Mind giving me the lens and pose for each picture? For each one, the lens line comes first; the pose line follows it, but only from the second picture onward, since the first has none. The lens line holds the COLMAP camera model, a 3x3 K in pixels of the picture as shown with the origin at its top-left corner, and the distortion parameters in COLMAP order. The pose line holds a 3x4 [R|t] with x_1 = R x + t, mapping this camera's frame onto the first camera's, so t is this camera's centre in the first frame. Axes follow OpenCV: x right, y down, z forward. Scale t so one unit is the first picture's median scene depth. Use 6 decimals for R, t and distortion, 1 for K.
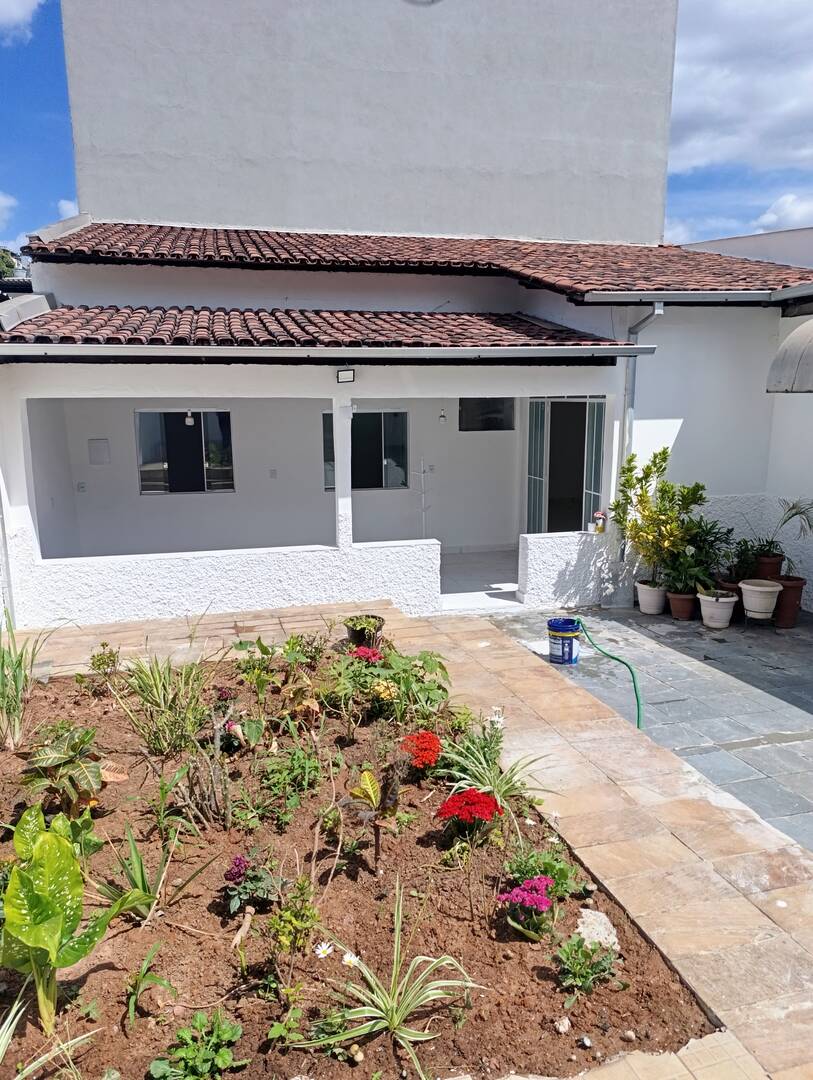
lens RADIAL K [[725.2, 0, 404.3], [0, 725.2, 544.6], [0, 0, 1]] dist [0.038986, -0.032992]
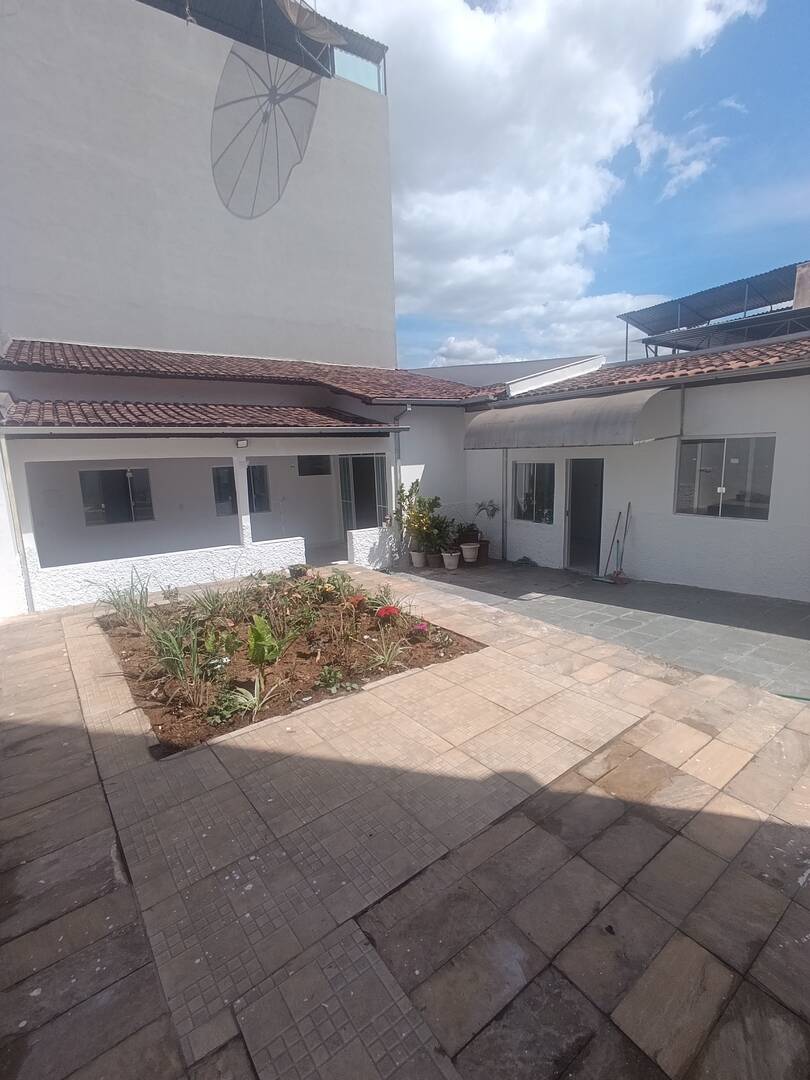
lens RADIAL K [[503.1, 0, 405.0], [0, 503.1, 540.0], [0, 0, 1]] dist [-0.001052, -0.000005]
pose [[0.935194, -0.079118, 0.345185, -0.138637], [0.092796, 0.995414, -0.023255, 0.051762], [-0.341761, 0.053779, 0.938247, -0.210121]]
